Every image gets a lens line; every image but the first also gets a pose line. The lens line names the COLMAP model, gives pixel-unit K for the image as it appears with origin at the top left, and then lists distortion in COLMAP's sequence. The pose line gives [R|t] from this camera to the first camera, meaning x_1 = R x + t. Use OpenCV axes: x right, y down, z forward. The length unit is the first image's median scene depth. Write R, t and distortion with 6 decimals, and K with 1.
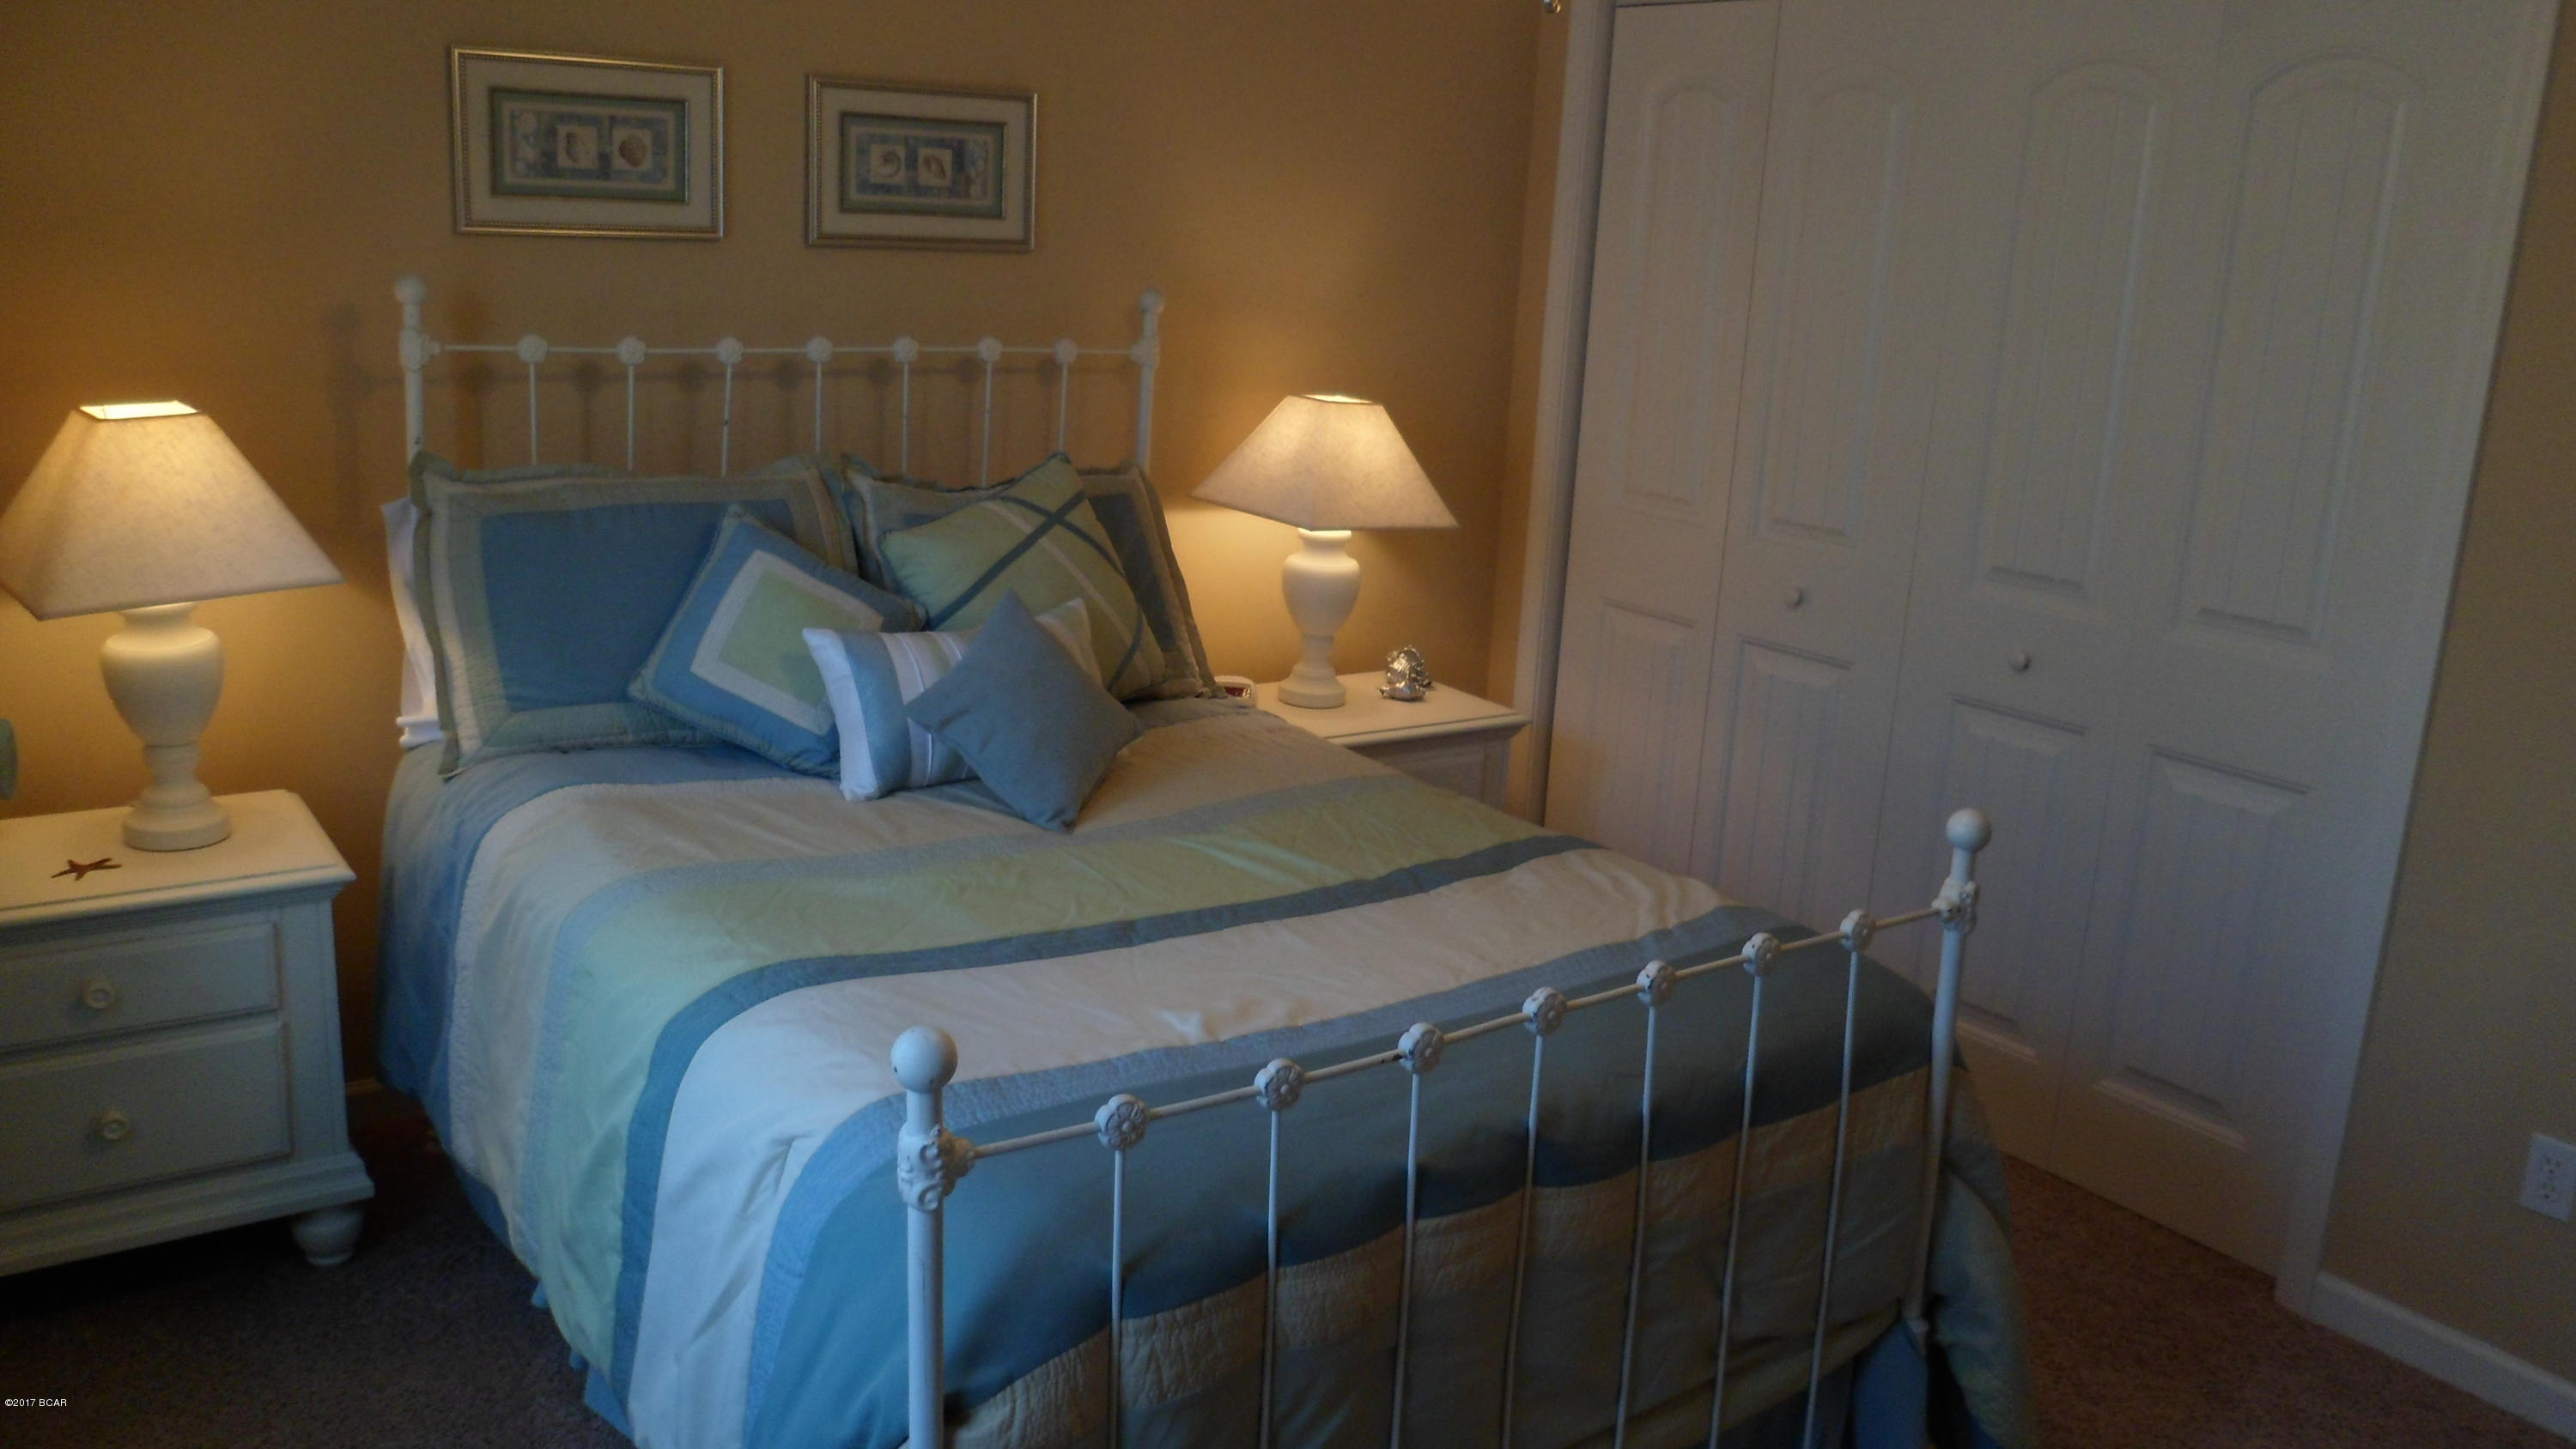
lens RADIAL K [[2013.2, 0, 1288.0], [0, 2013.2, 724.5], [0, 0, 1]] dist [-0.065708, 0.005622]
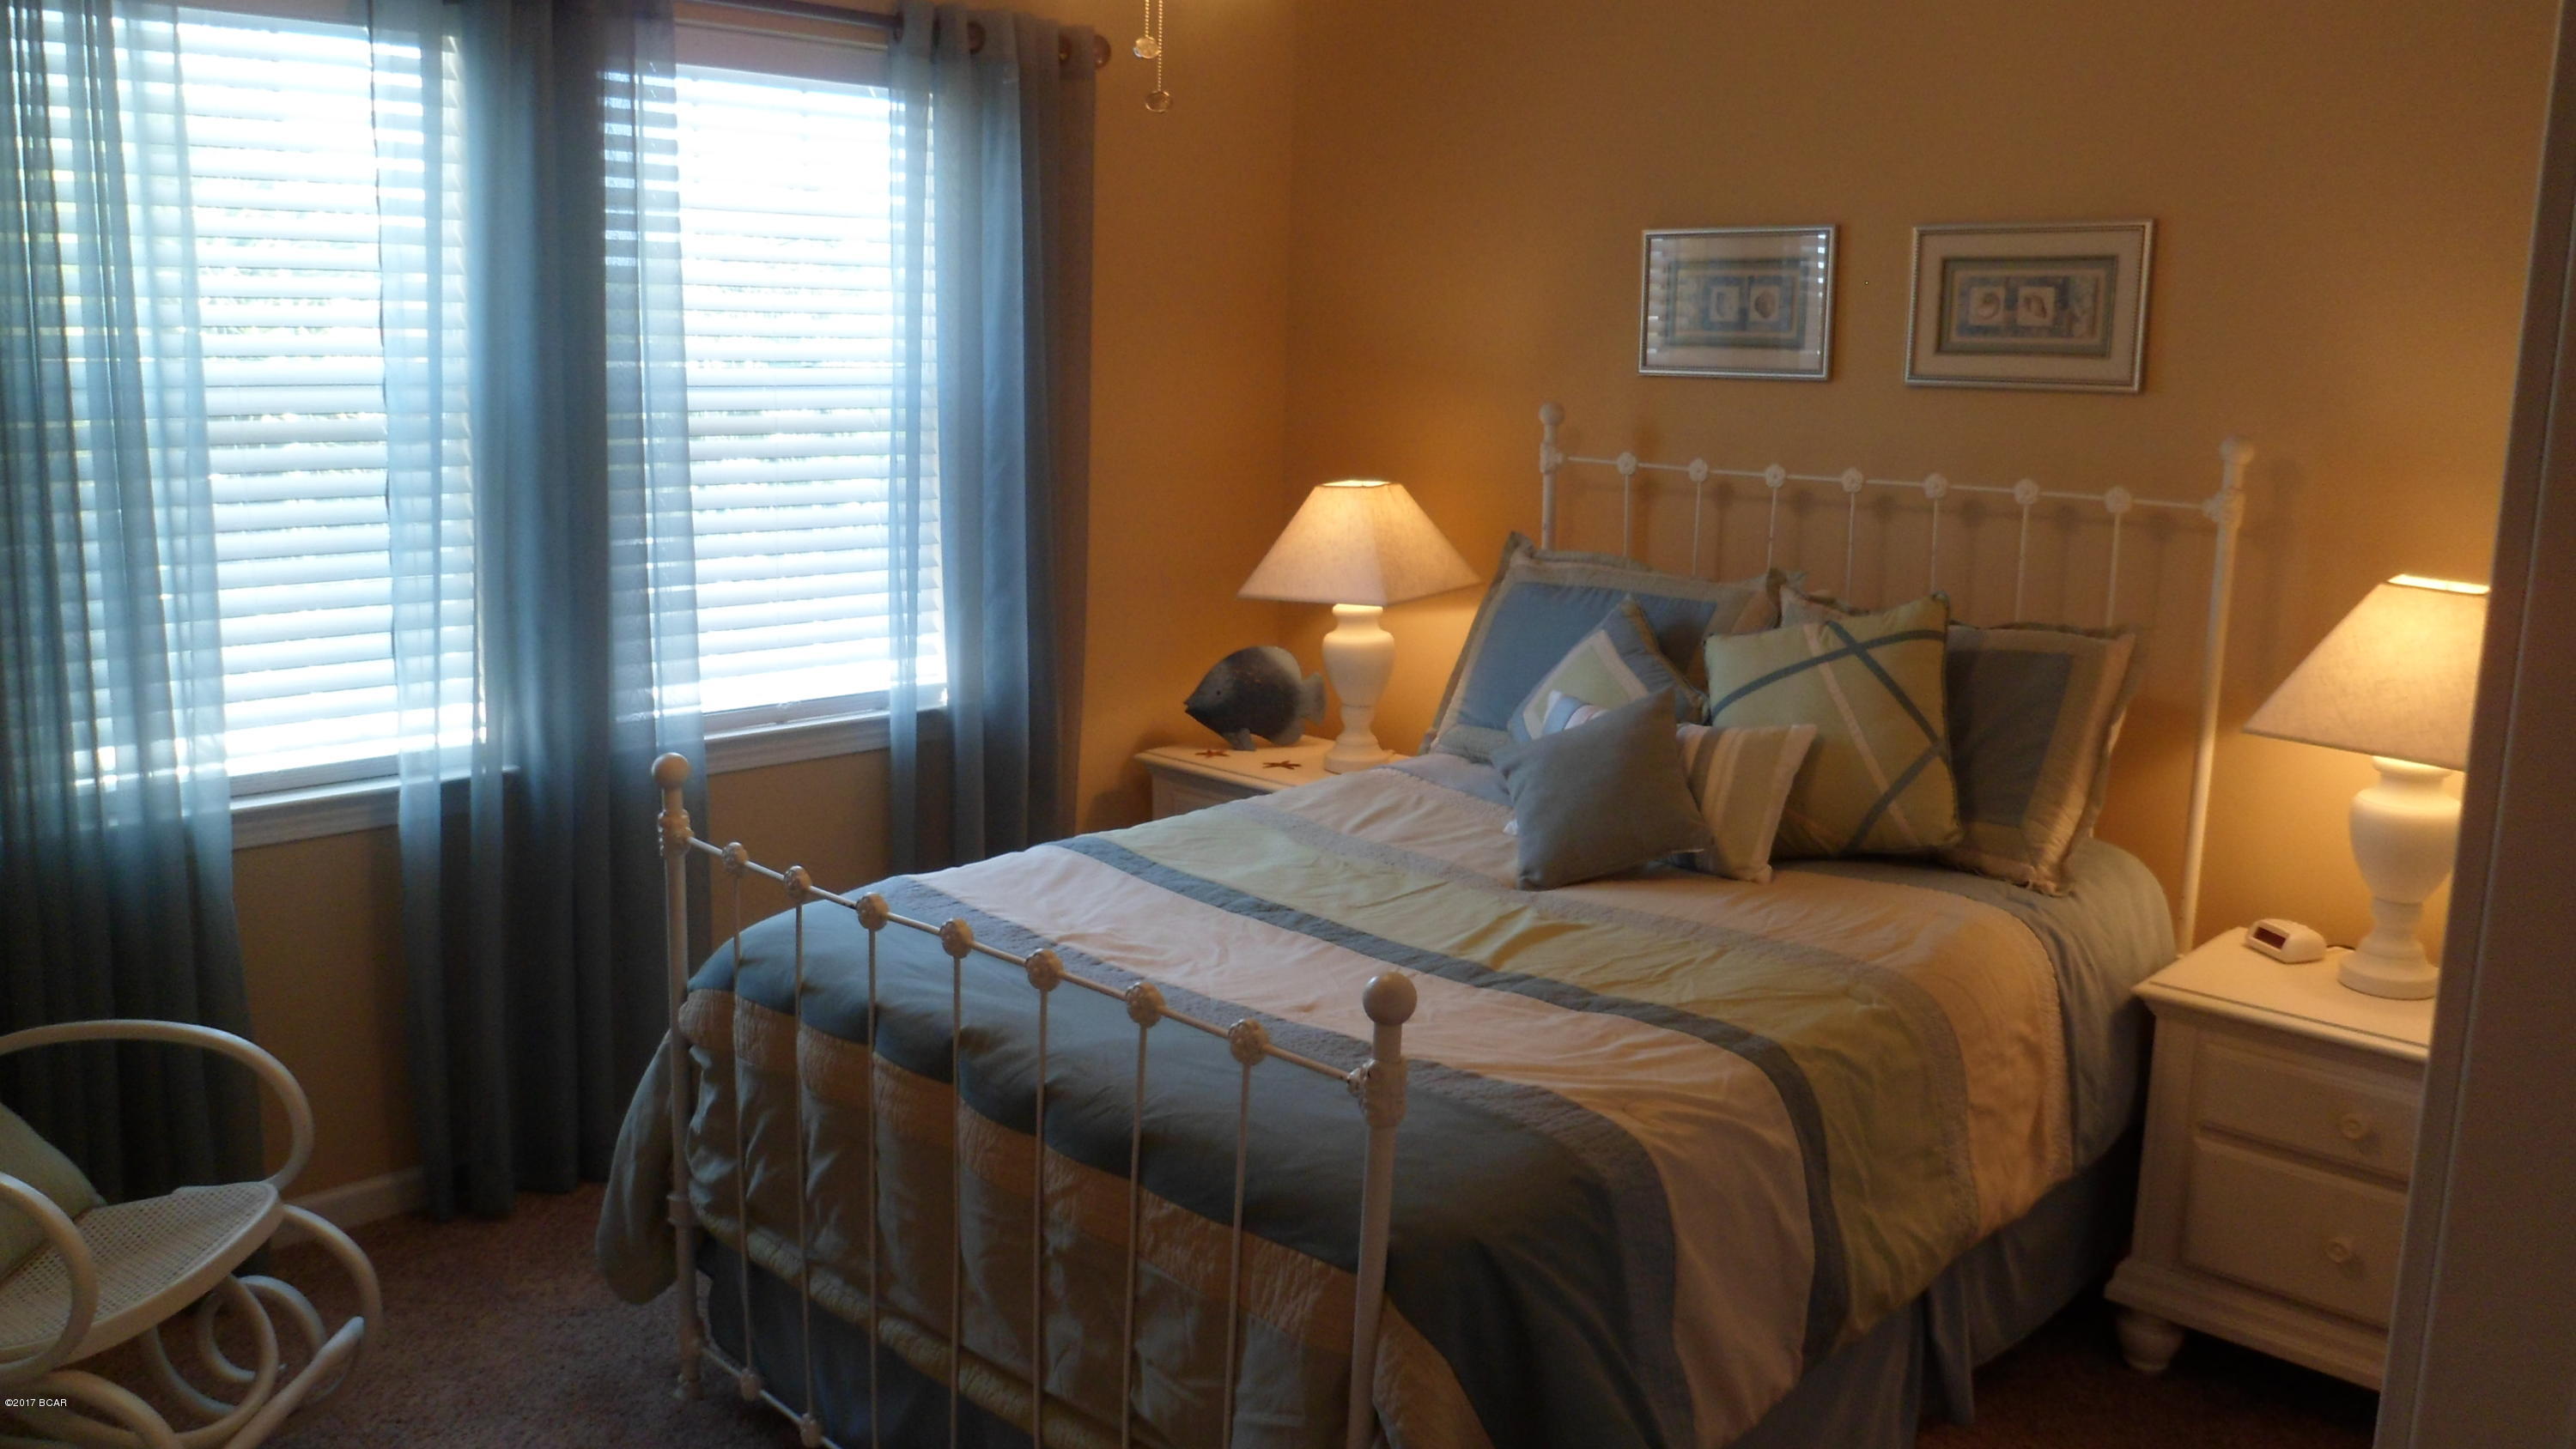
lens RADIAL K [[1924.4, 0, 1288.0], [0, 1924.4, 724.5], [0, 0, 1]] dist [0.033509, -0.000703]
pose [[0.210028, 0.150338, -0.966068, 0.703516], [-0.251000, 0.963281, 0.095336, -0.081551], [0.944927, 0.222459, 0.240051, 0.479689]]
